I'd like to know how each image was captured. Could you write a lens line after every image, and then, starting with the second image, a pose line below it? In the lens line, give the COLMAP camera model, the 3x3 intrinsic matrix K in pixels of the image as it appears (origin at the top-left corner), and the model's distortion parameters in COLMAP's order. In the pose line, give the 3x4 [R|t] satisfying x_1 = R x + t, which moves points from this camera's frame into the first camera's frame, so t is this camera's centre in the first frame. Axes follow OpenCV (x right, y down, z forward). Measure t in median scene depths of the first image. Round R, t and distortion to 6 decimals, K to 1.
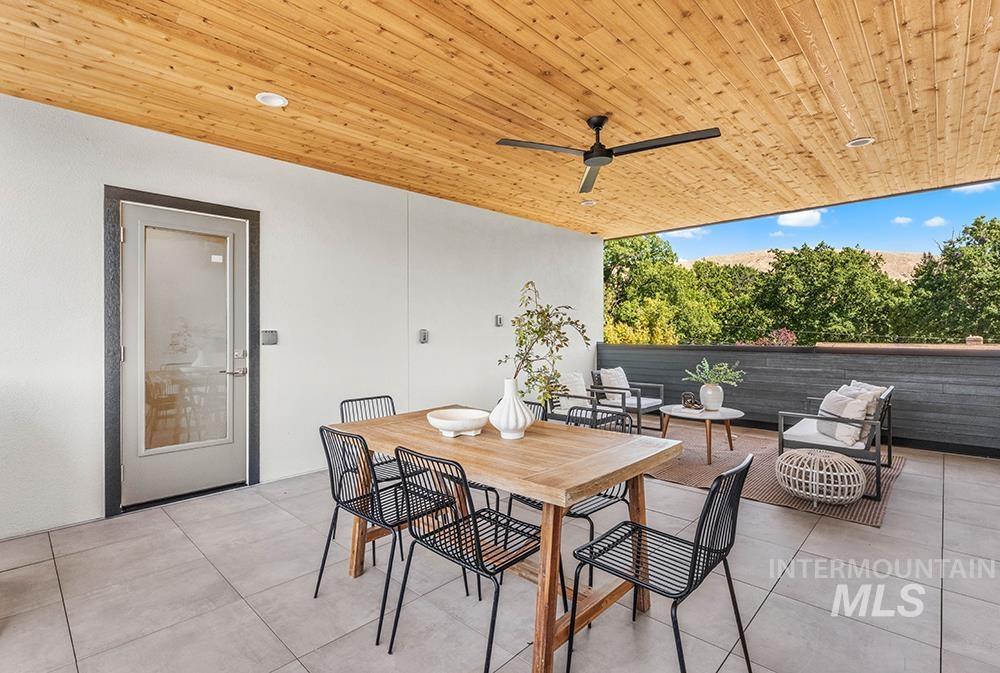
lens RADIAL K [[463.4, 0, 495.0], [0, 463.4, 328.5], [0, 0, 1]] dist [0.000127, 0.000381]
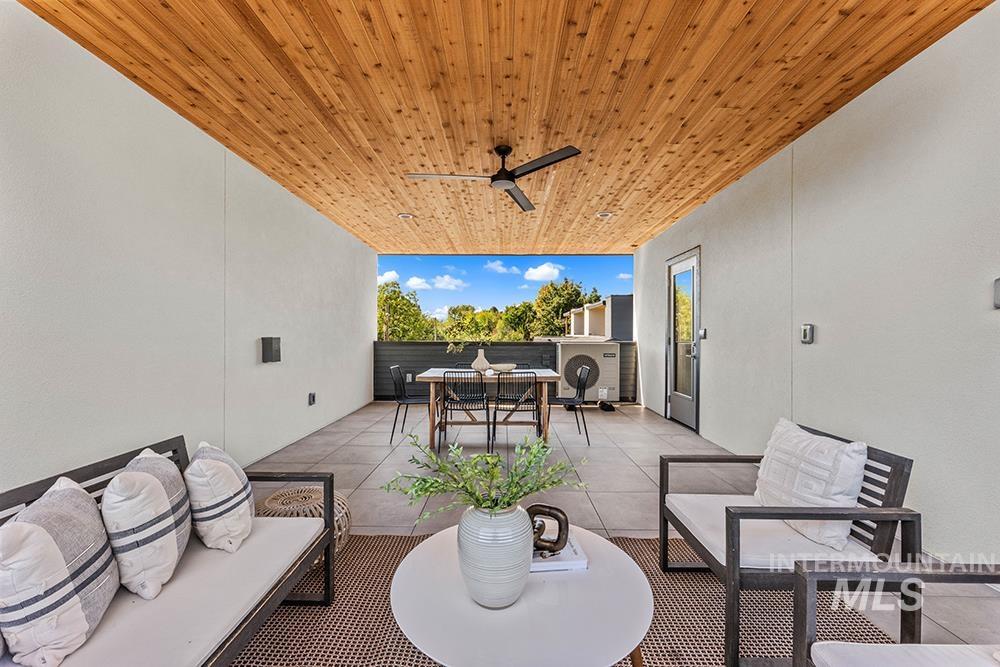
lens RADIAL K [[402.2, 0, 494.4], [0, 402.2, 336.0], [0, 0, 1]] dist [-0.000467, -0.000112]
pose [[-0.738837, 0.001965, -0.673881, 0.512725], [0.005697, 0.999978, -0.003331, 0.016410], [0.673860, -0.006300, -0.738832, 0.958423]]
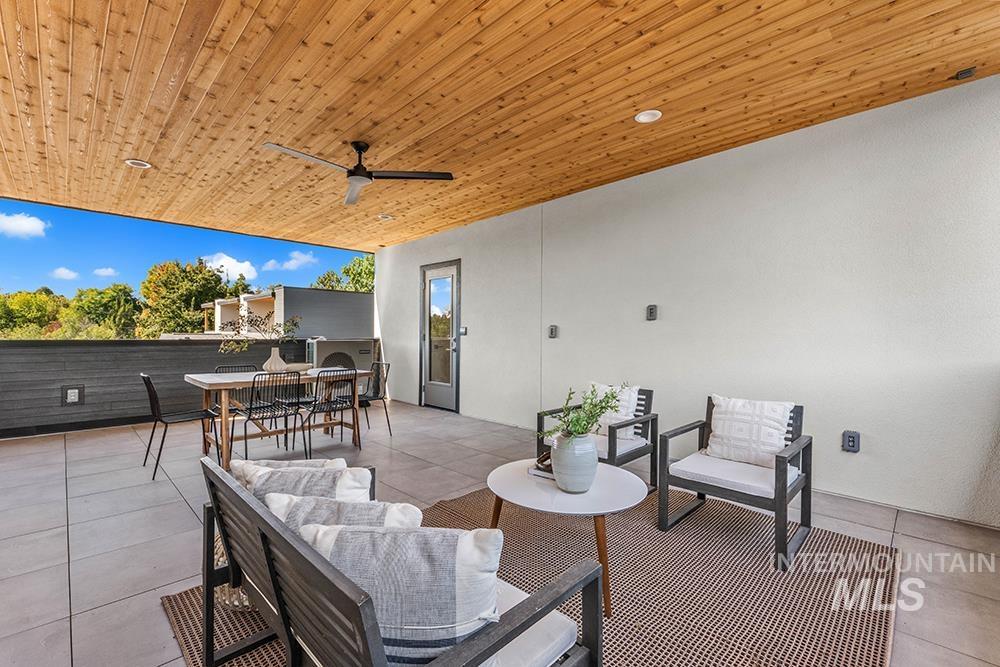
lens RADIAL K [[437.4, 0, 500.0], [0, 437.4, 333.5], [0, 0, 1]] dist [0.000687, -0.000060]
pose [[-0.012963, 0.002185, -0.999914, 0.733889], [0.004398, 0.999988, 0.002129, 0.016146], [0.999906, -0.004370, -0.012972, 0.754253]]
